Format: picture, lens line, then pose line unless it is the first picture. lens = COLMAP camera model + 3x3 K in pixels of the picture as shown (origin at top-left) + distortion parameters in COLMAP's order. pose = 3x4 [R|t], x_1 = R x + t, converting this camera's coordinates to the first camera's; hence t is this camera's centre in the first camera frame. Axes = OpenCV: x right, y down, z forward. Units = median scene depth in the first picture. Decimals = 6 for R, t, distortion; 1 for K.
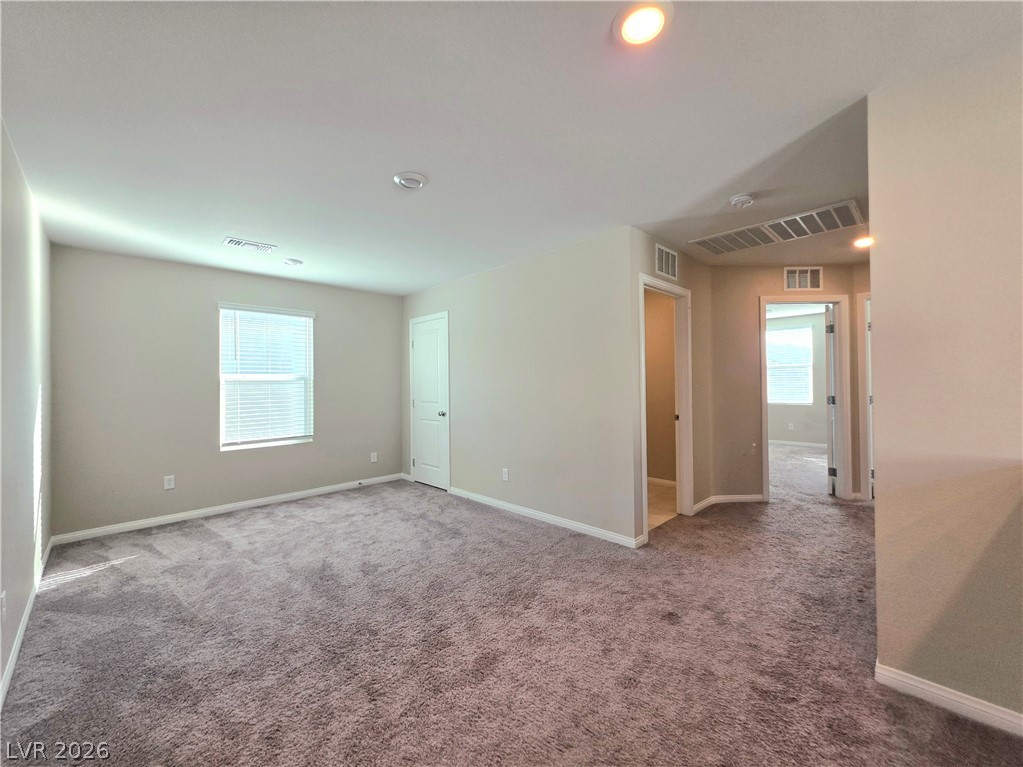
lens RADIAL K [[421.0, 0, 512.3], [0, 421.0, 382.9], [0, 0, 1]] dist [0.003892, -0.000827]
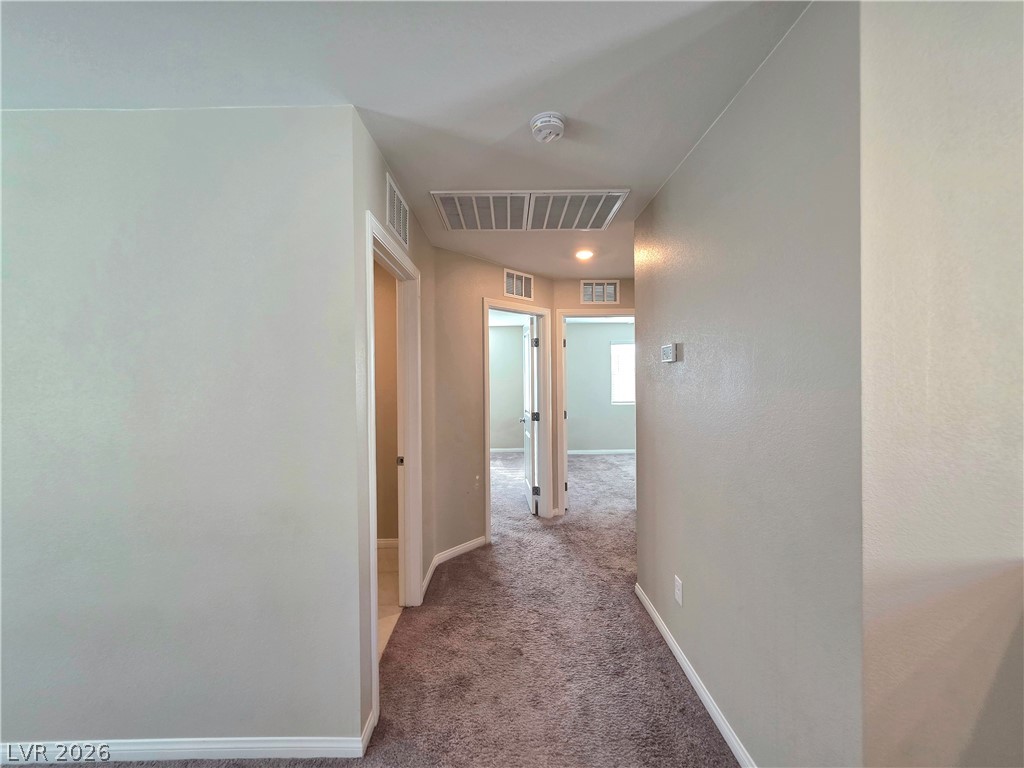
lens RADIAL K [[421.4, 0, 520.7], [0, 421.4, 383.8], [0, 0, 1]] dist [0.003892, -0.000827]
pose [[0.699194, 0.001273, 0.714931, 0.050542], [-0.000822, 0.999999, -0.000976, -0.038090], [-0.714932, 0.000095, 0.699194, 0.402941]]
